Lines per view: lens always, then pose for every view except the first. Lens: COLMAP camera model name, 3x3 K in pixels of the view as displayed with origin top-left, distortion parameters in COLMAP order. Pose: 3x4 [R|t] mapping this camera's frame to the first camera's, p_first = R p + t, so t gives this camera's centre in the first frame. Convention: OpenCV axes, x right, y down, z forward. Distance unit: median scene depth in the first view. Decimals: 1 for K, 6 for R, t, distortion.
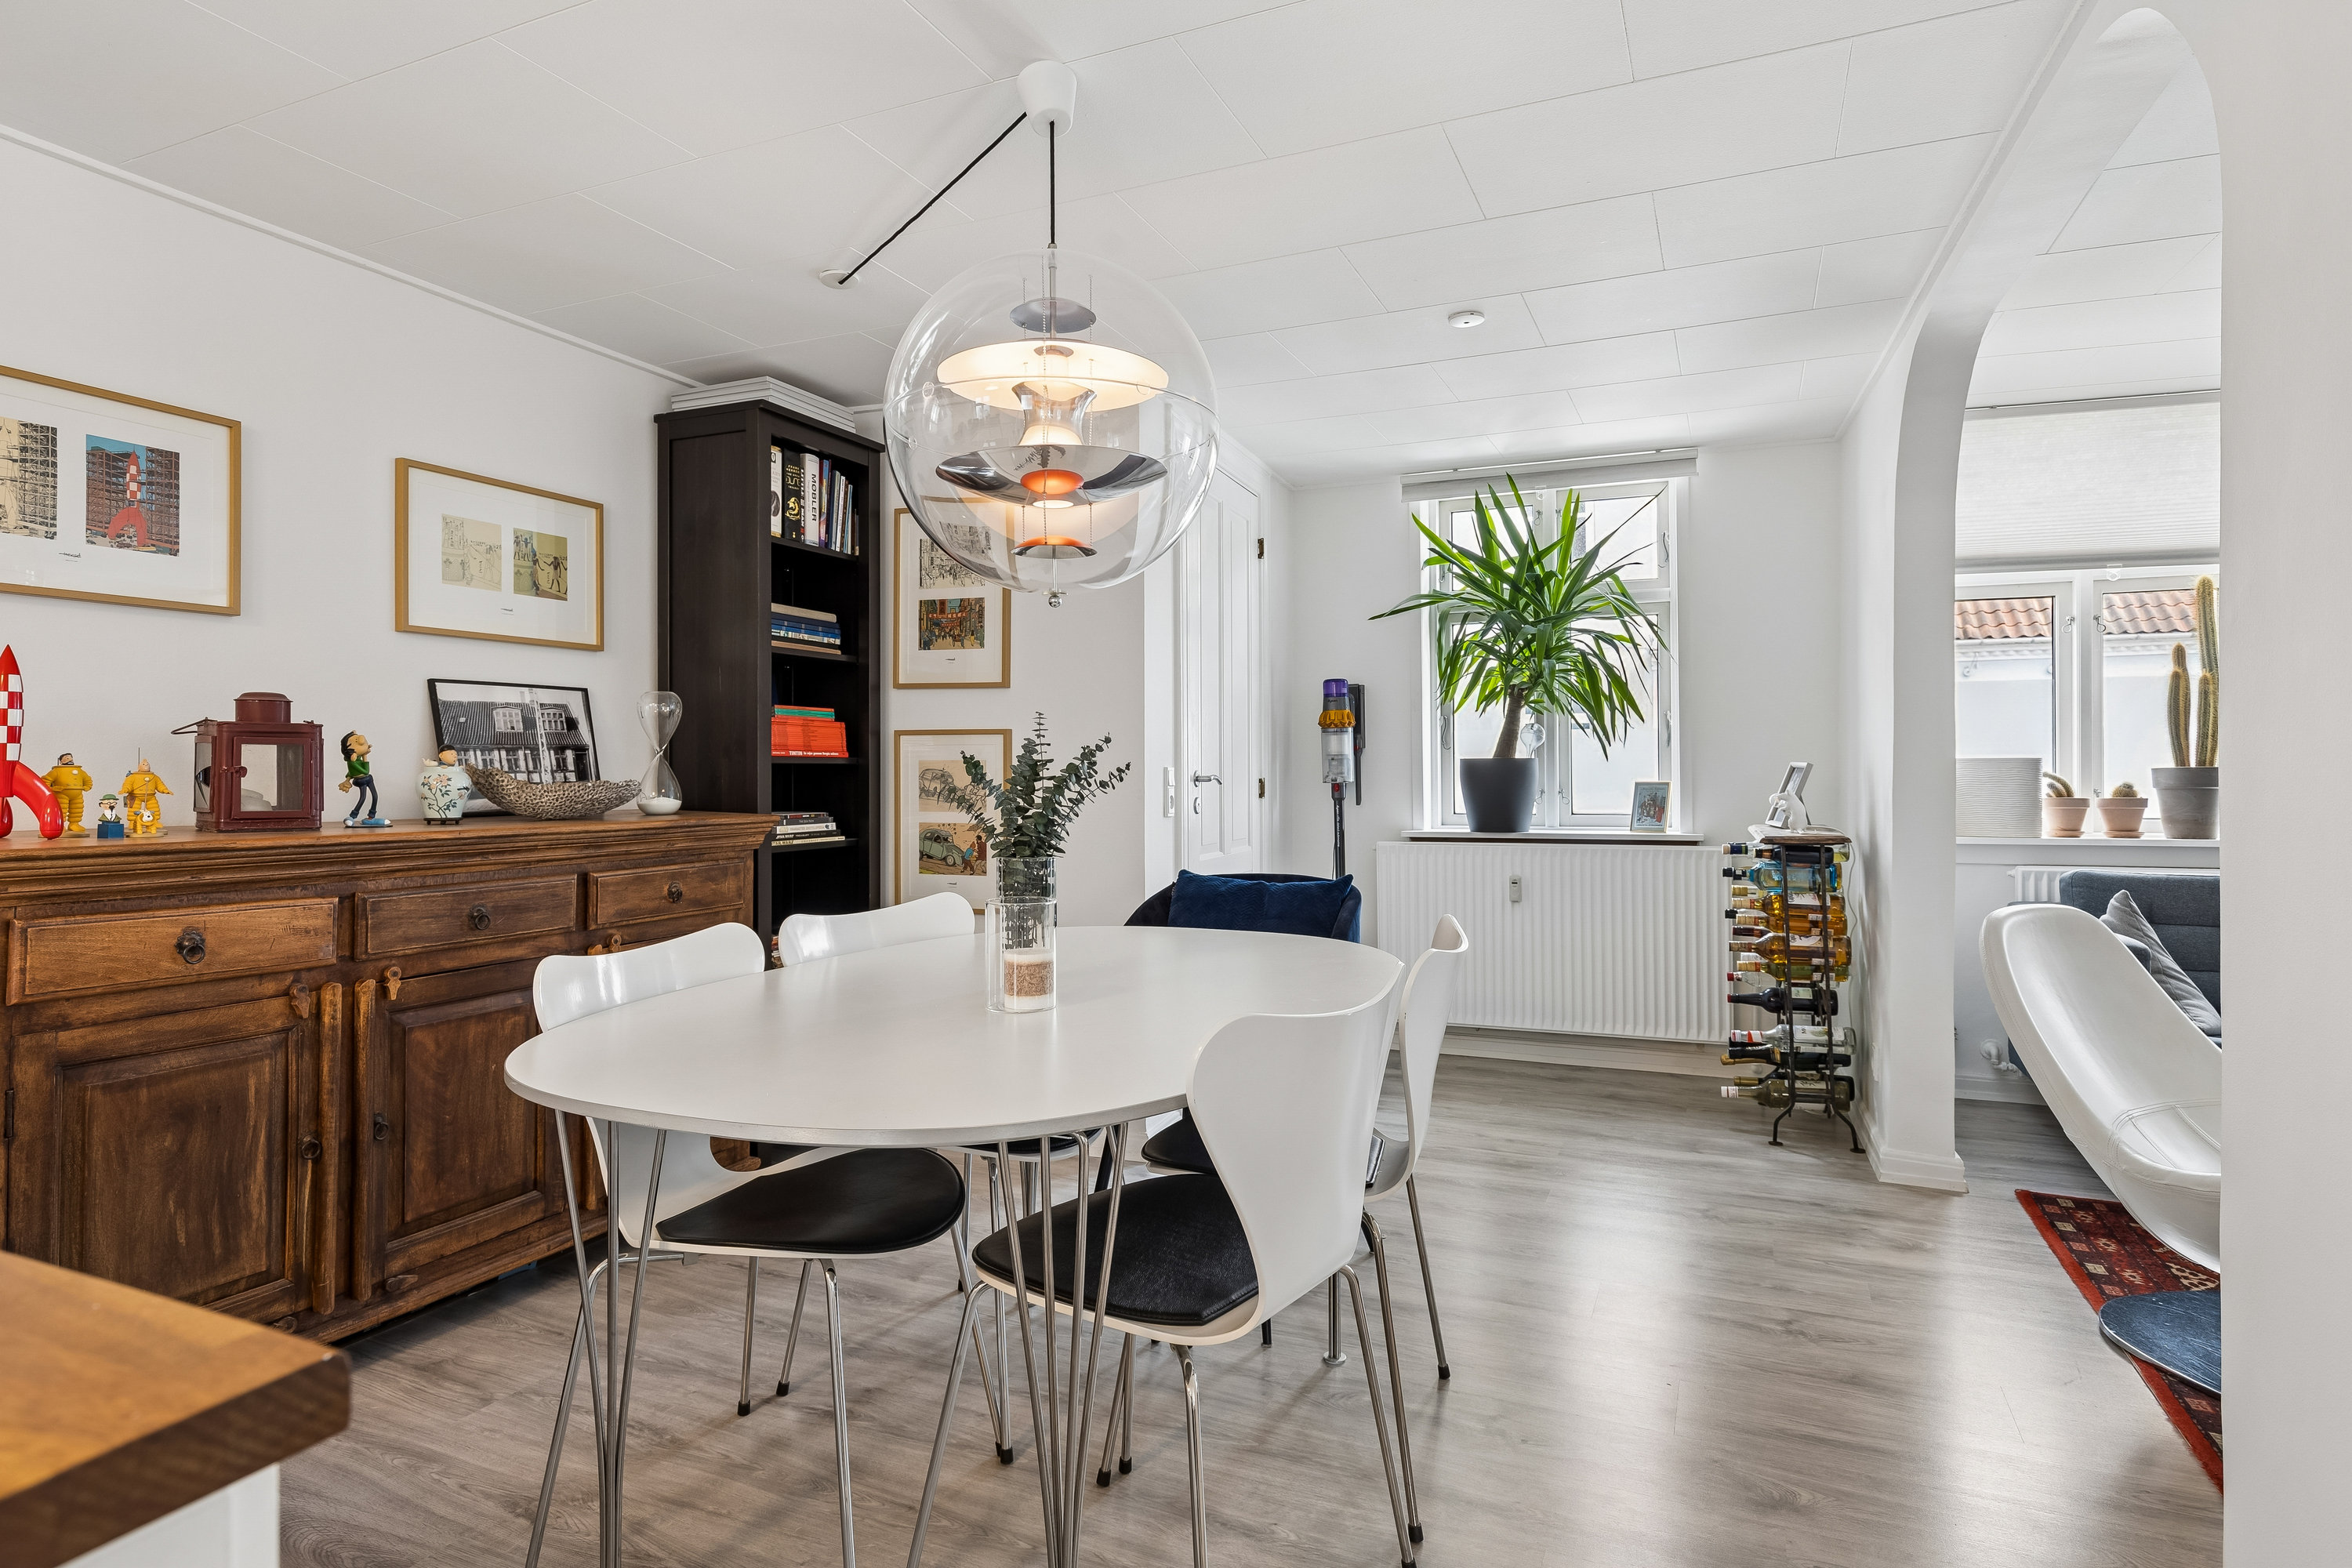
lens RADIAL K [[1246.6, 0, 1181.8], [0, 1246.6, 758.9], [0, 0, 1]] dist [0.000267, -0.001295]
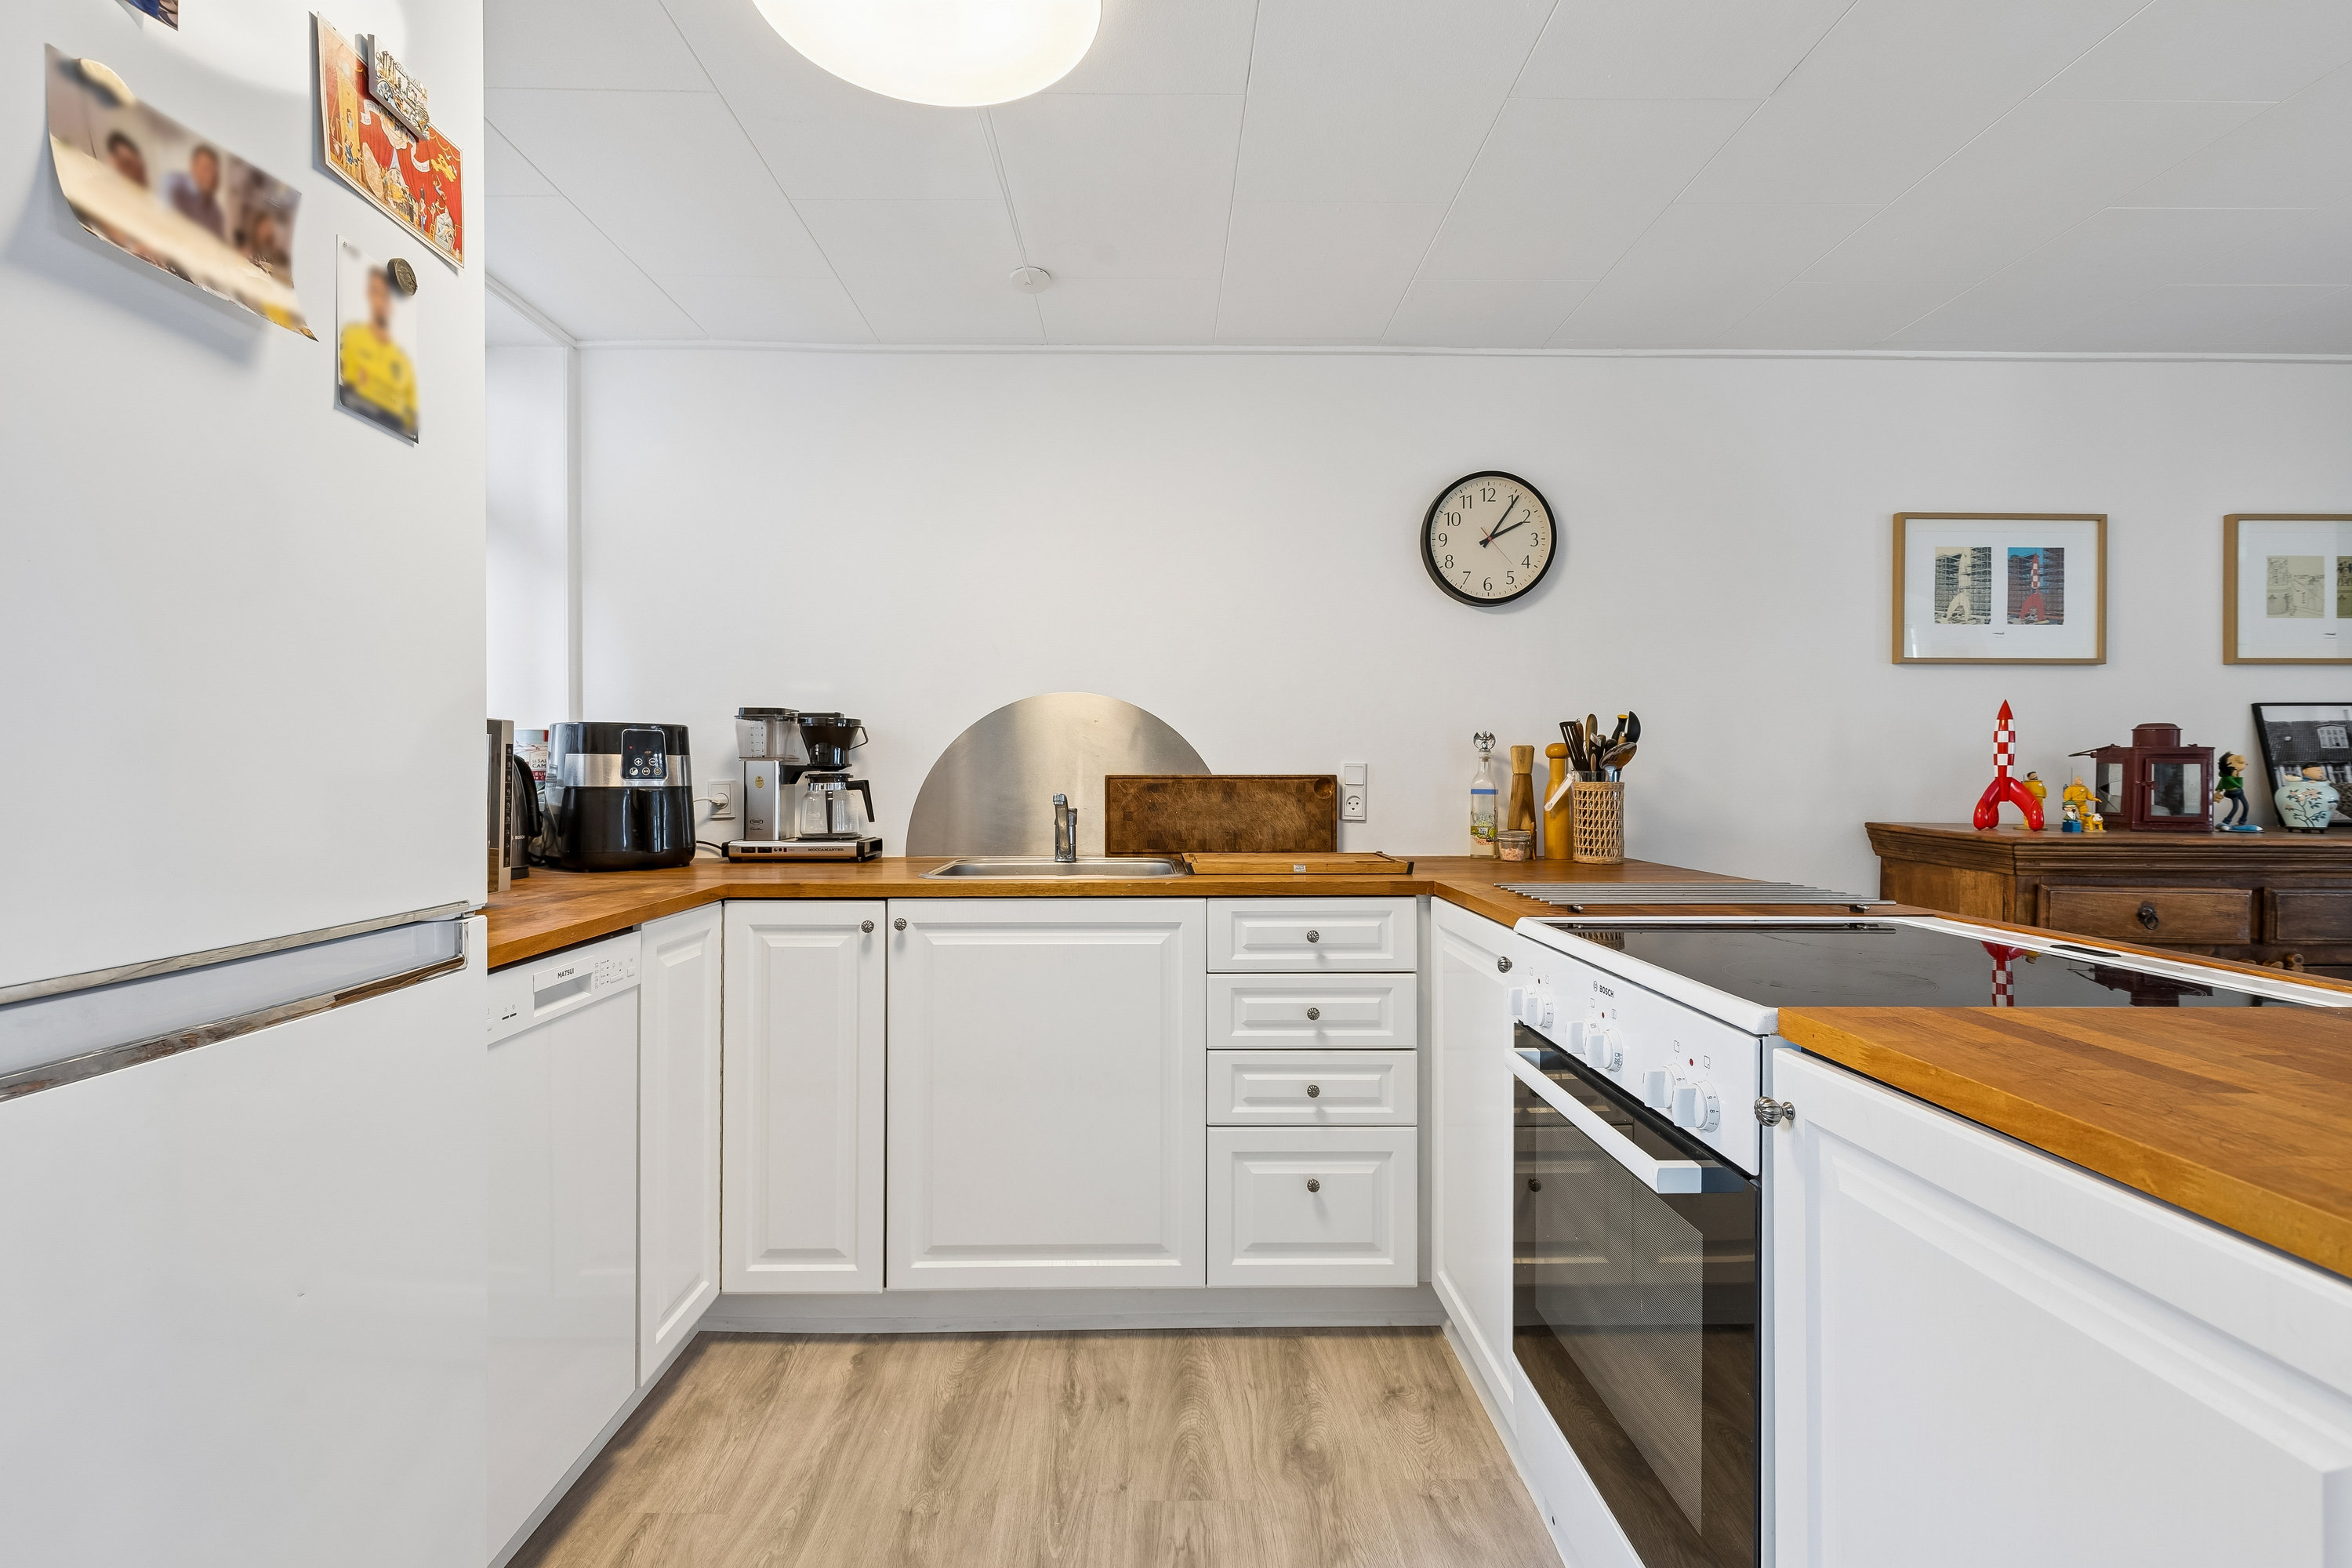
lens RADIAL K [[1058.9, 0, 1183.7], [0, 1058.9, 774.3], [0, 0, 1]] dist [0.007204, -0.001876]
pose [[0.425259, 0.005023, -0.905058, -0.121135], [0.003274, 0.999970, 0.007088, -0.008288], [0.905066, -0.005977, 0.425230, -0.256796]]
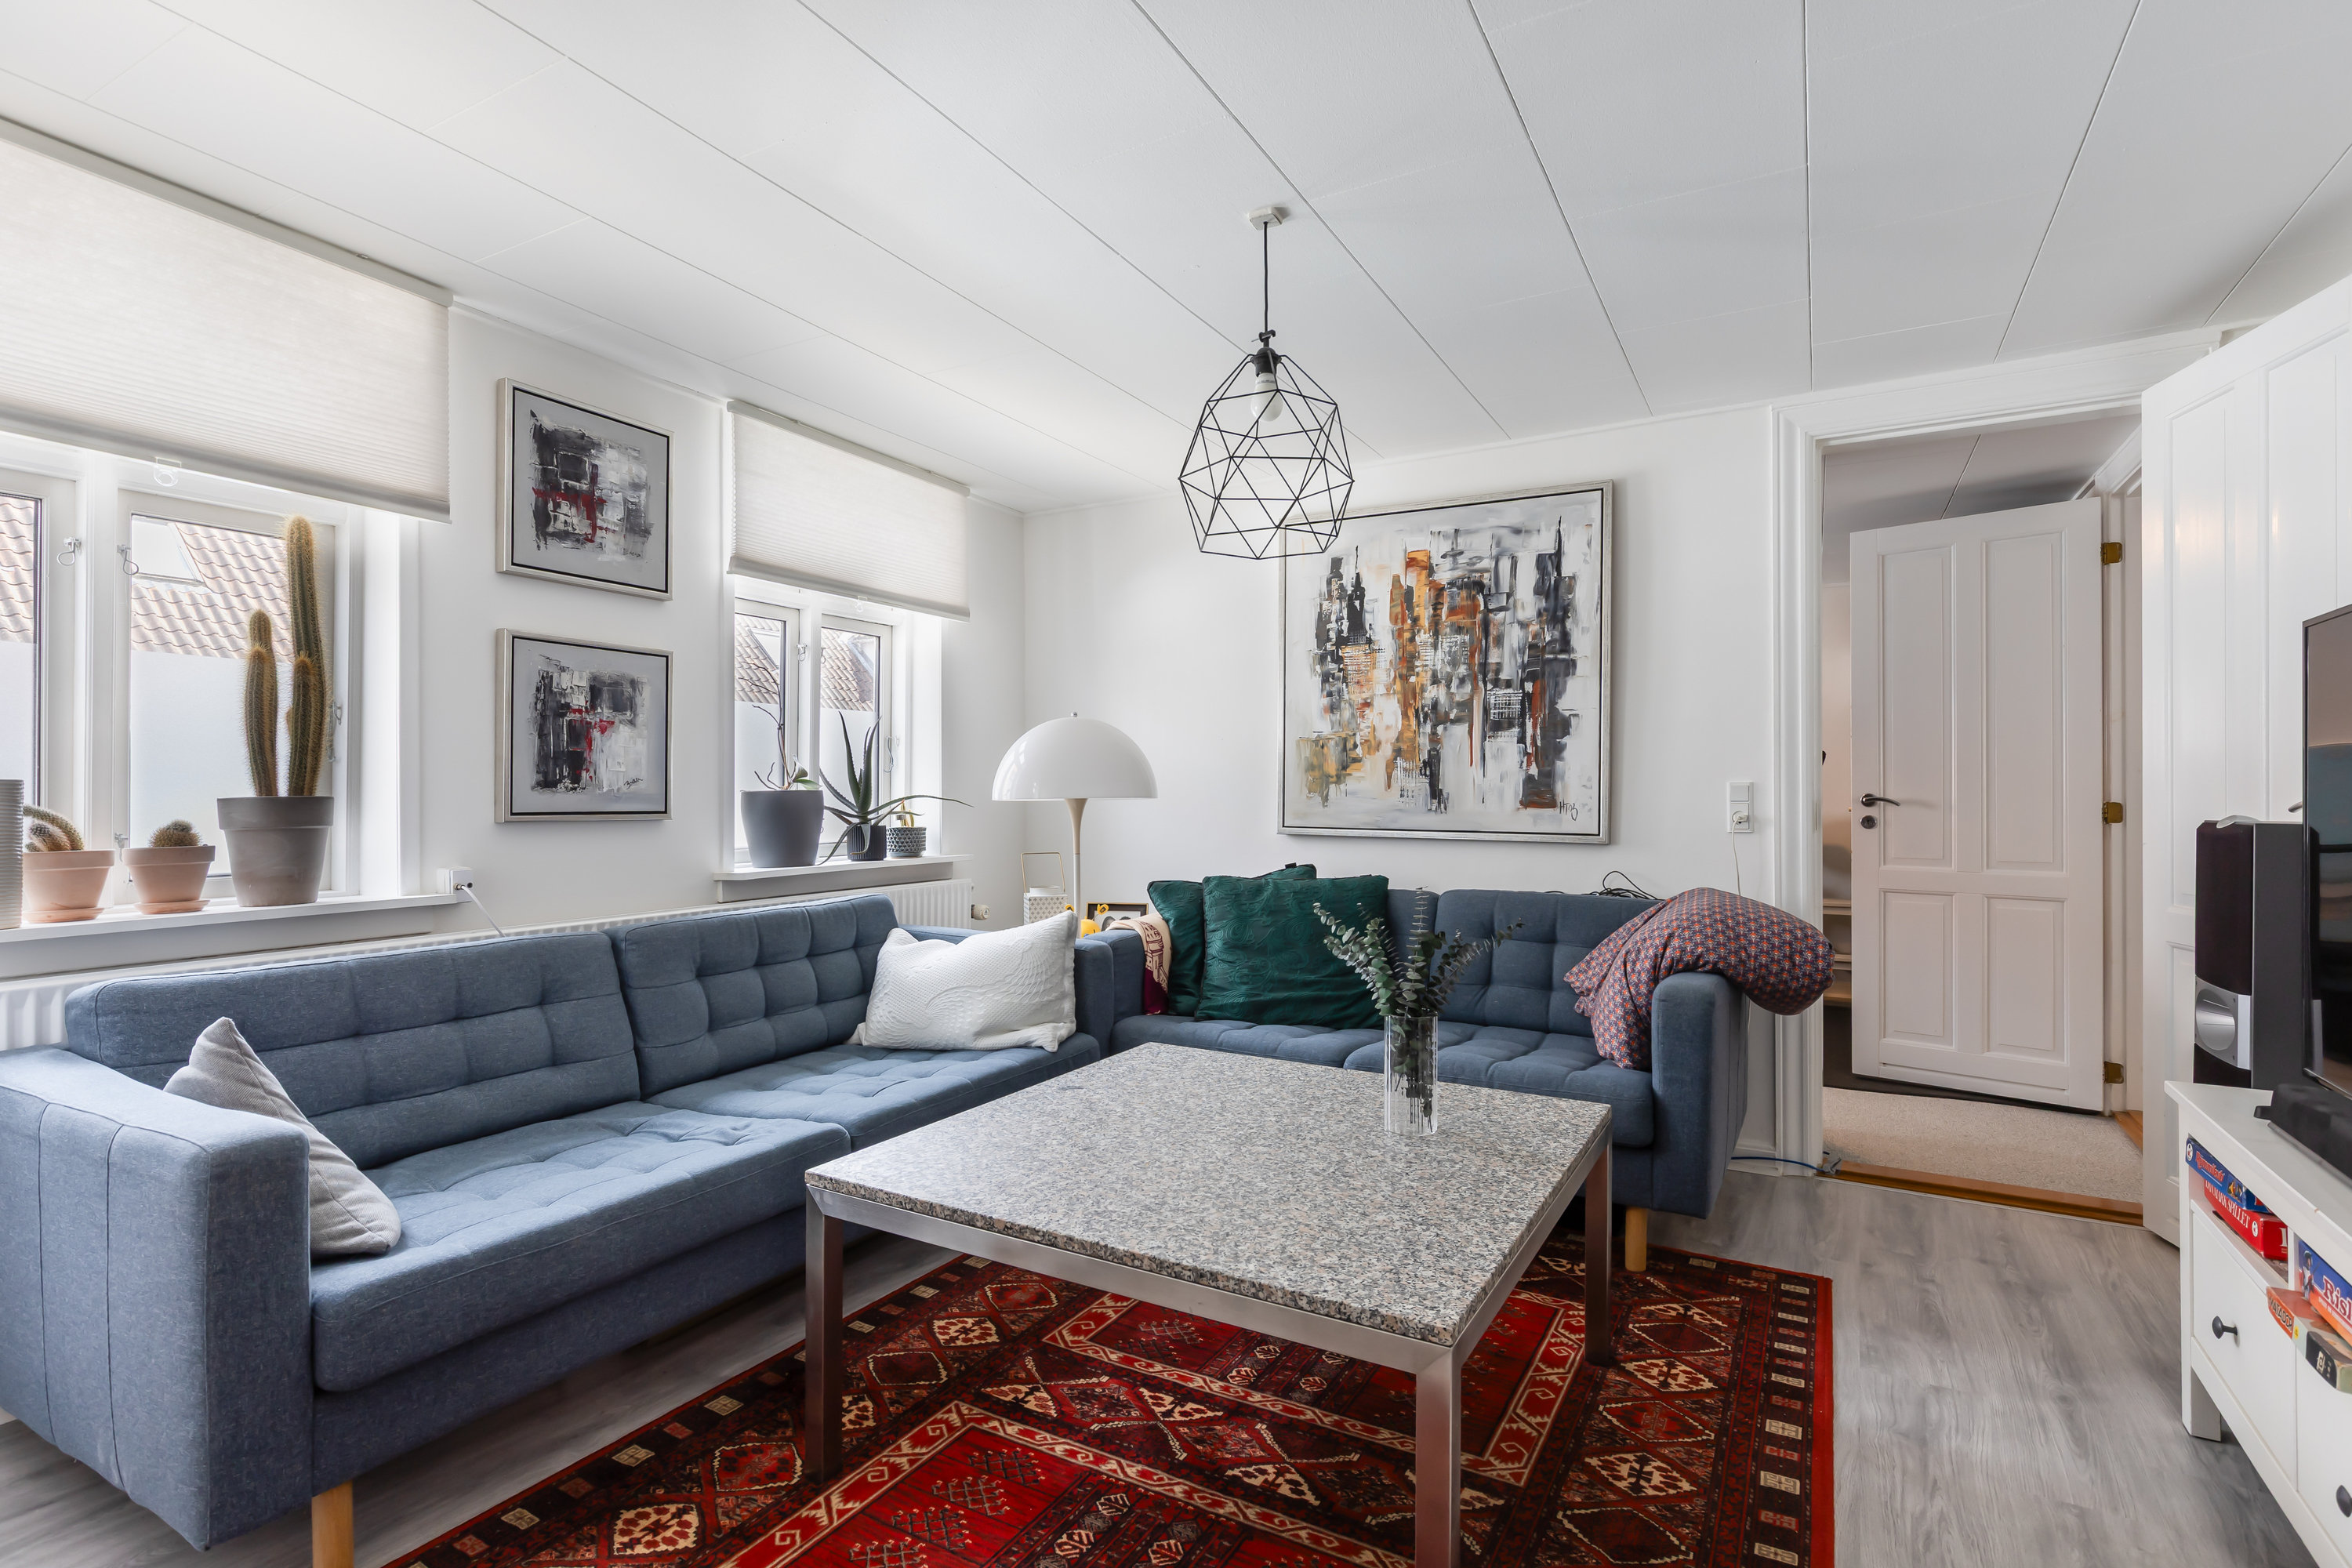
lens RADIAL K [[1133.8, 0, 1185.4], [0, 1133.8, 789.3], [0, 0, 1]] dist [-0.005142, -0.002259]
pose [[0.117027, 0.005854, 0.993111, 0.316741], [-0.001751, 0.999982, -0.005688, 0.006256], [-0.993127, -0.001073, 0.117036, 0.529663]]
